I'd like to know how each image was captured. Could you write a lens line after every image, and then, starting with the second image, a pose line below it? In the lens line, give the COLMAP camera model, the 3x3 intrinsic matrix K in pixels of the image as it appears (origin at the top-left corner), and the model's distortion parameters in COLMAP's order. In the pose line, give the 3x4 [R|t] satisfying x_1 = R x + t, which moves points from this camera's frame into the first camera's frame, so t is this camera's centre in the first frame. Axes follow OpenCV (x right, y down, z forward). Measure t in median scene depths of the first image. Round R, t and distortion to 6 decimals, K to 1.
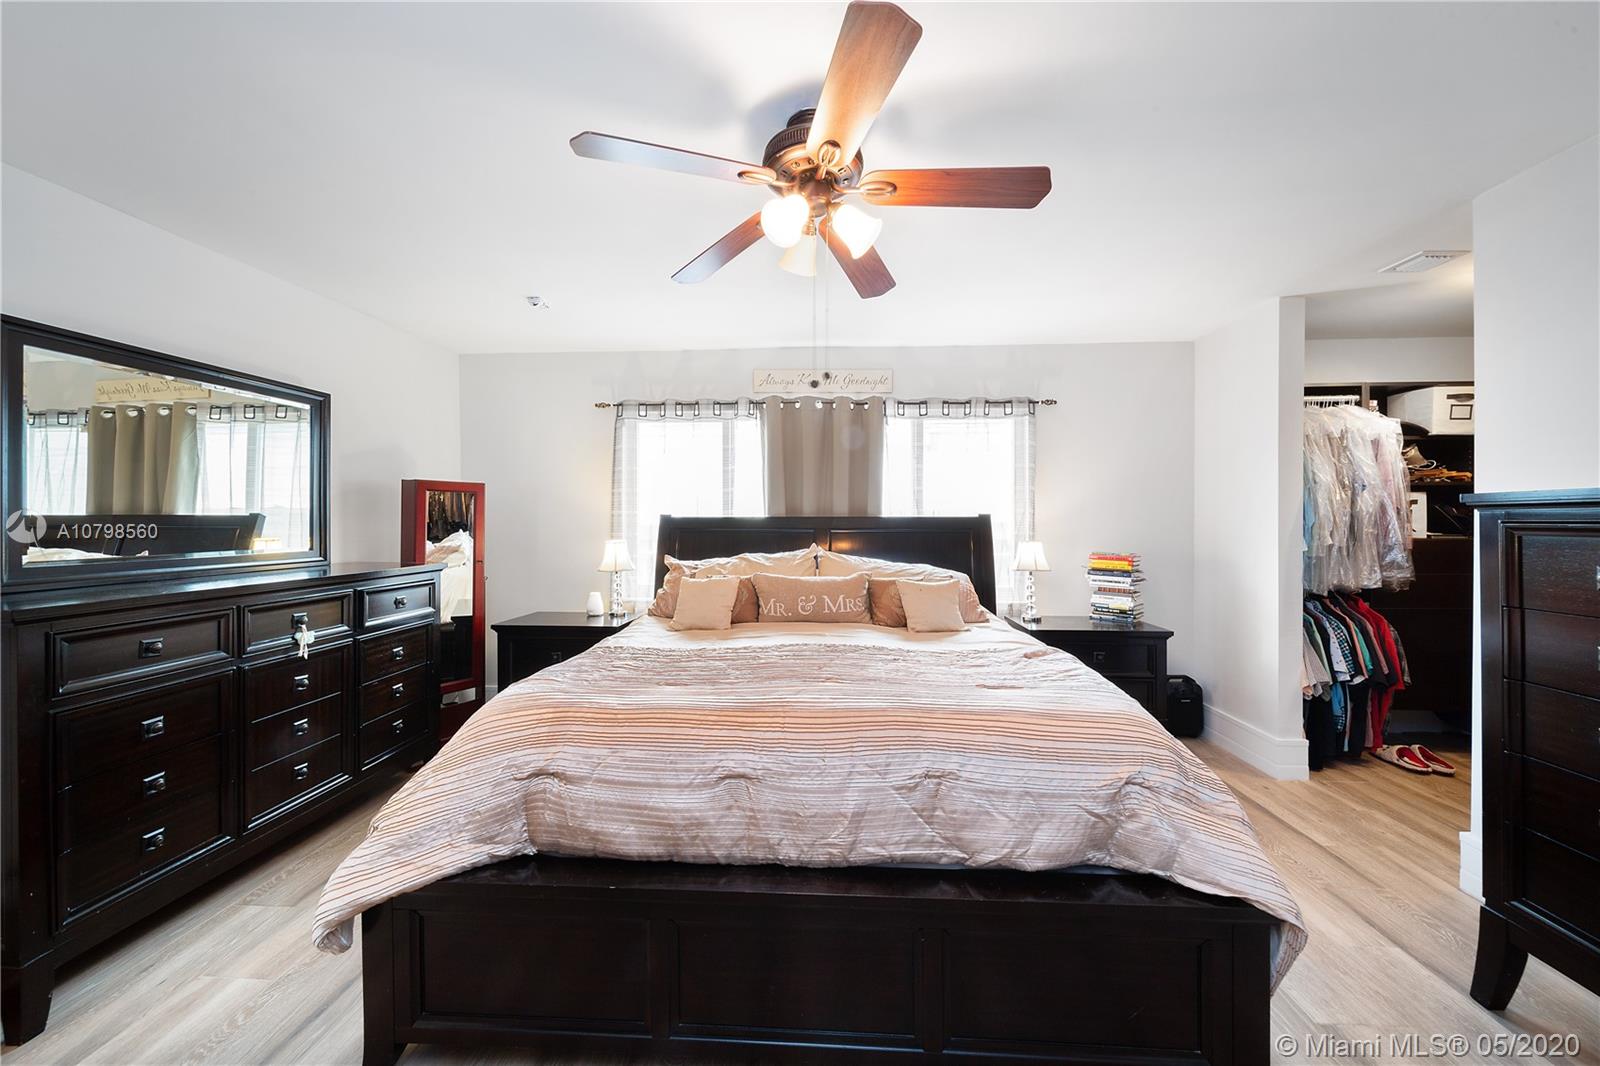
lens RADIAL K [[556.6, 0, 801.7], [0, 556.6, 521.4], [0, 0, 1]] dist [0.000379, -0.000117]
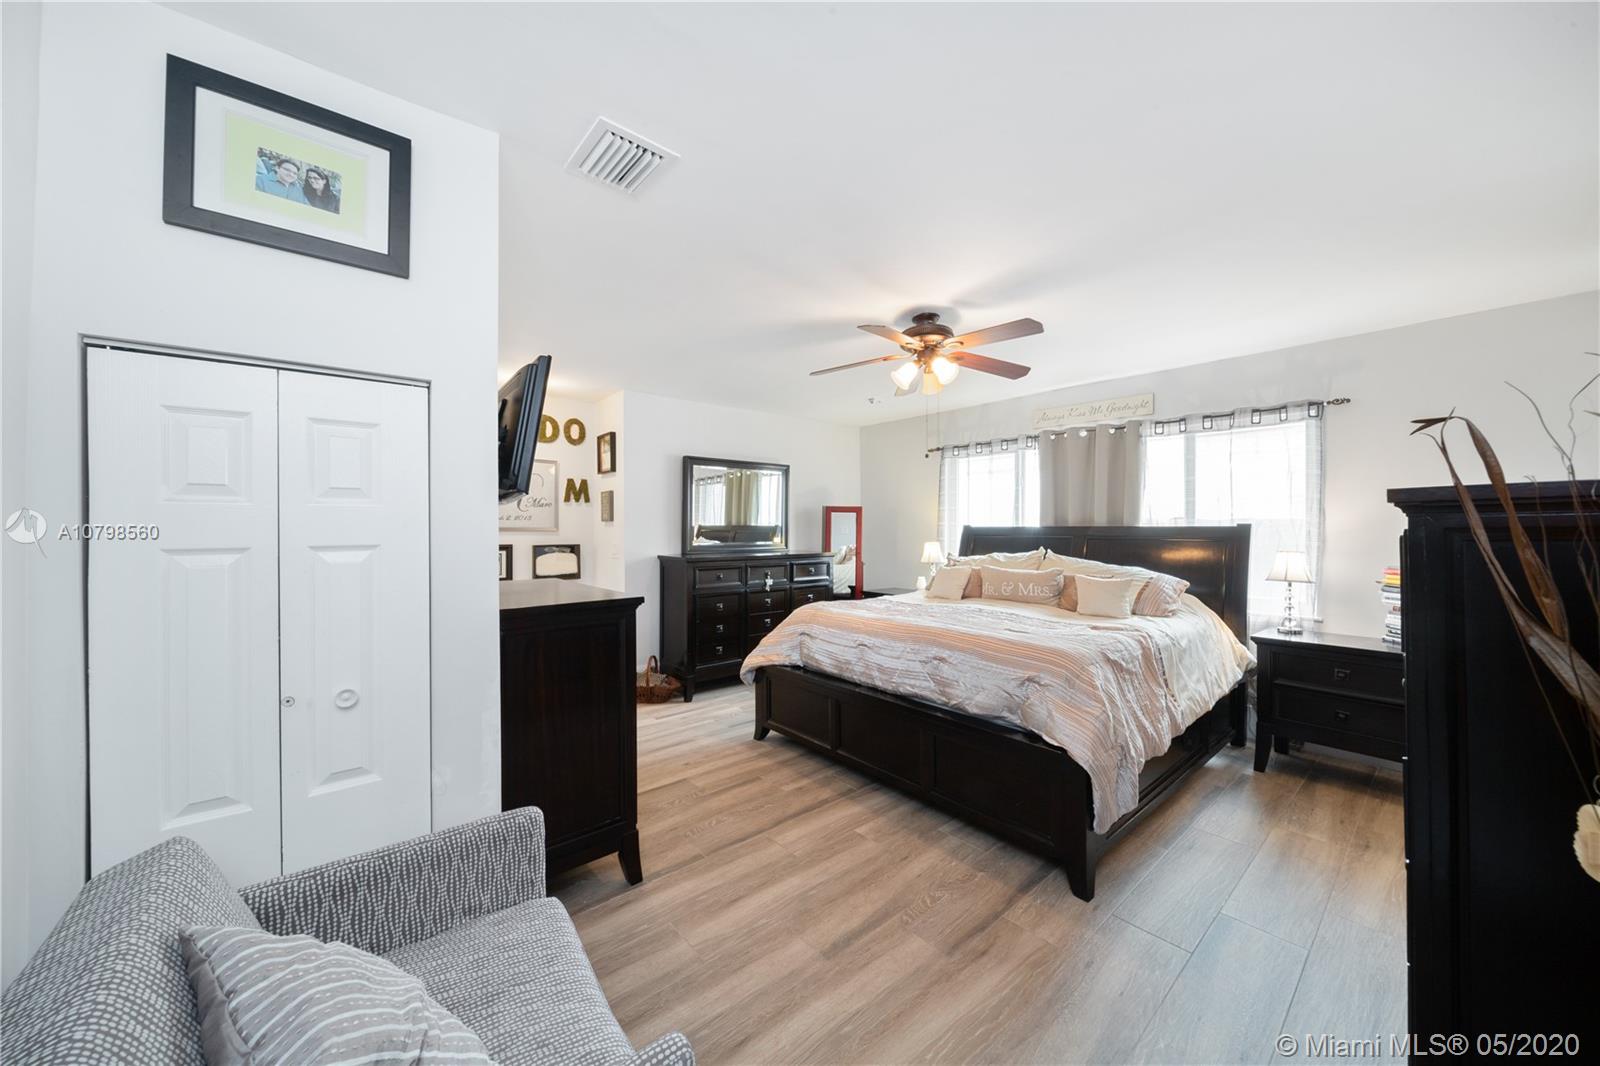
lens RADIAL K [[550.2, 0, 820.9], [0, 550.2, 529.2], [0, 0, 1]] dist [0.000144, -0.000016]
pose [[0.710855, 0.002714, -0.703333, 0.519273], [-0.003808, 0.999993, 0.000010, -0.000277], [0.703328, 0.002671, 0.710860, -0.267543]]
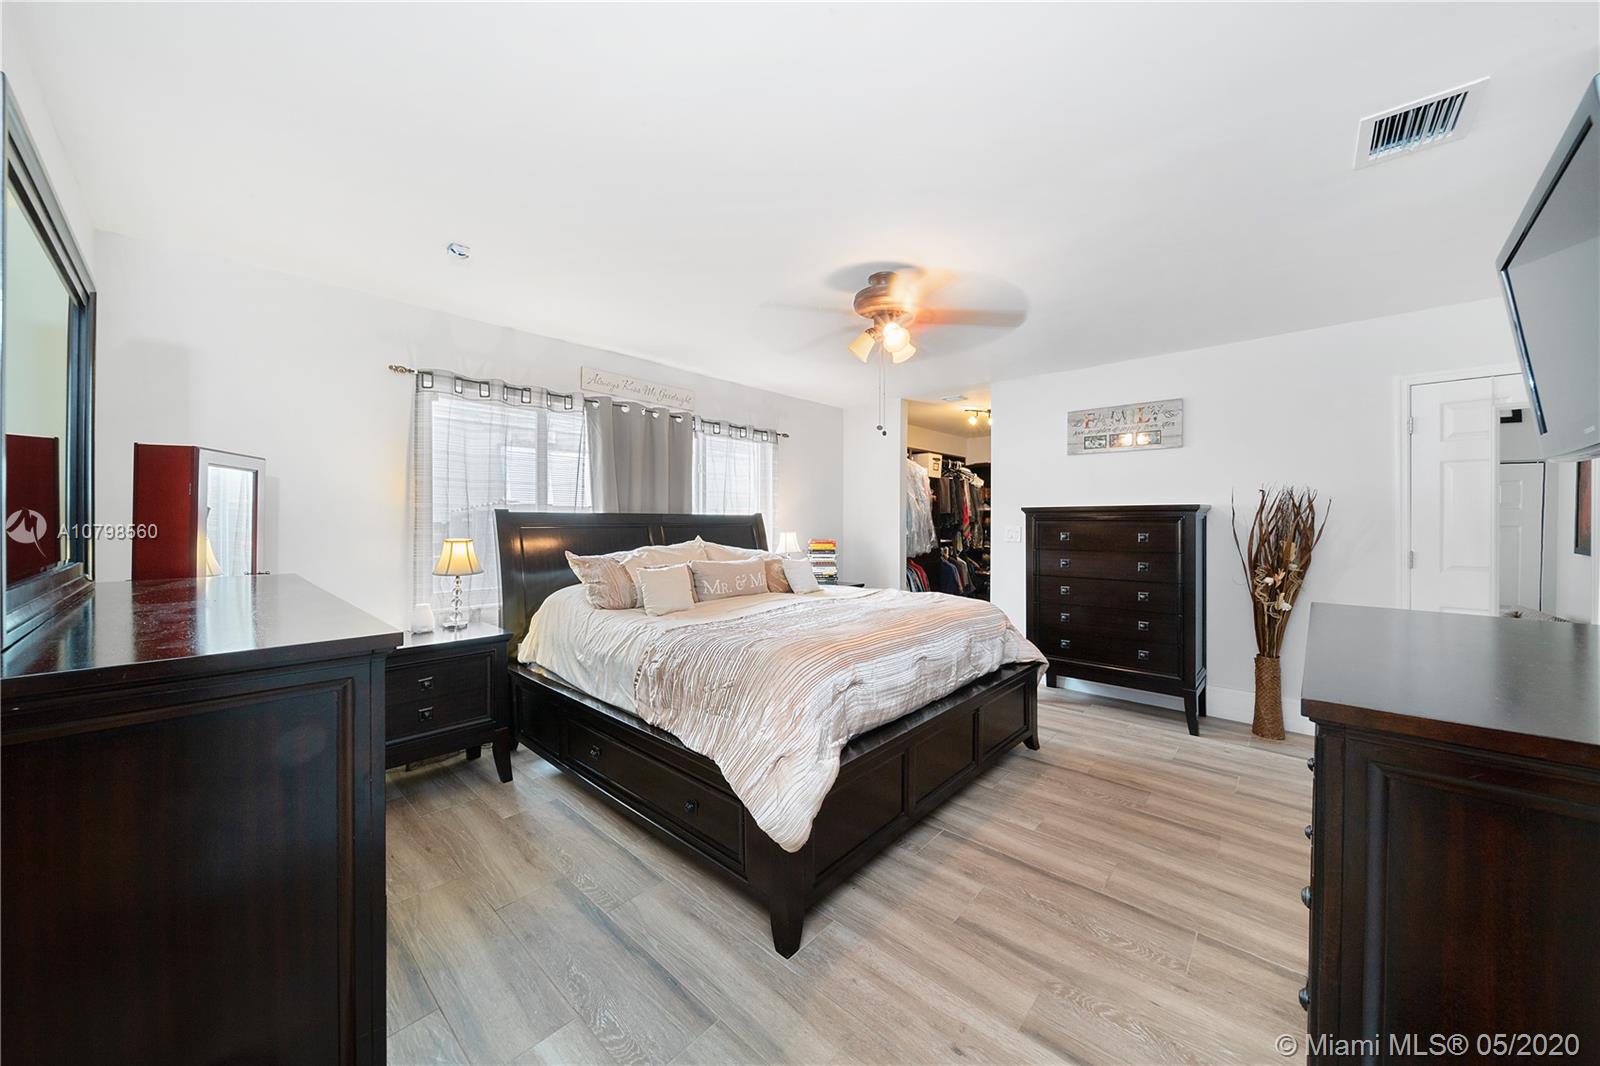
lens RADIAL K [[556.6, 0, 801.7], [0, 556.6, 521.4], [0, 0, 1]] dist [0.000379, -0.000117]
pose [[0.630236, 0.001167, 0.776403, -0.701046], [-0.000800, 0.999999, -0.000853, 0.008600], [-0.776403, -0.000084, 0.630237, 0.069735]]
